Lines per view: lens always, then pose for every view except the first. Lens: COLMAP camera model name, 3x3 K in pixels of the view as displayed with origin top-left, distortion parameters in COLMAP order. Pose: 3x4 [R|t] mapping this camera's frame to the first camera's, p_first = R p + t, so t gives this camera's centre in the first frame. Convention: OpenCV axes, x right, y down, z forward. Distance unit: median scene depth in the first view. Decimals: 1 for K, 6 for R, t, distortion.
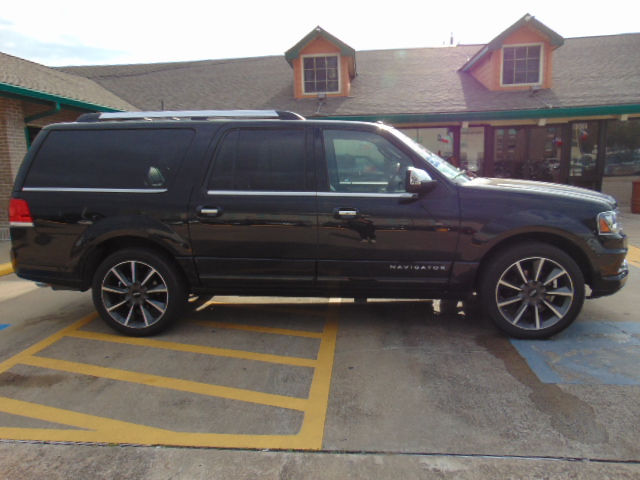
lens RADIAL K [[476.3, 0, 317.1], [0, 476.3, 239.6], [0, 0, 1]] dist [-0.002093, 0.024231]
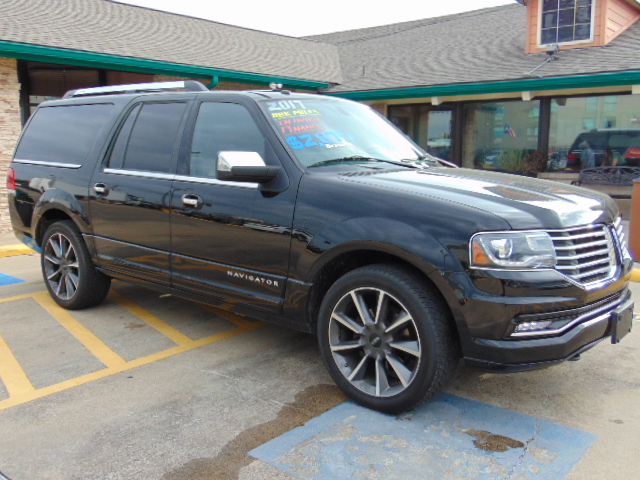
lens RADIAL K [[604.2, 0, 316.8], [0, 604.2, 240.2], [0, 0, 1]] dist [0.004270, 0.000000]
pose [[0.818901, 0.109899, -0.563315, 0.798568], [-0.107571, 0.993492, 0.037445, -0.048551], [0.563764, 0.029932, 0.825393, 0.232002]]
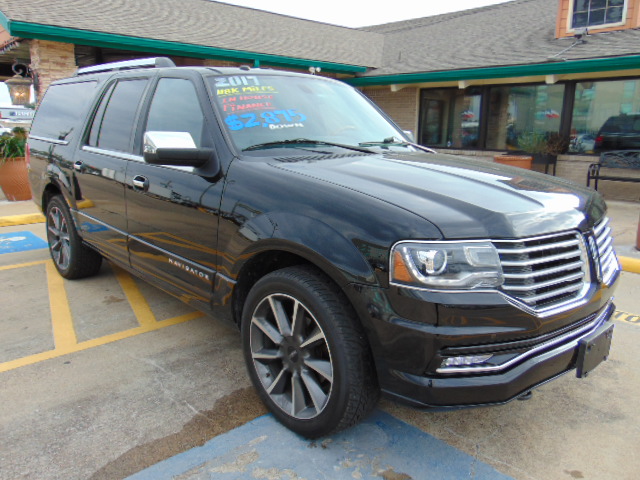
lens RADIAL K [[501.7, 0, 314.7], [0, 501.7, 242.1], [0, 0, 1]] dist [-0.009307, 0.017472]
pose [[0.740436, 0.184020, -0.646445, 0.795440], [-0.134400, 0.982902, 0.125857, -0.098238], [0.658553, -0.006307, 0.752508, 0.522304]]
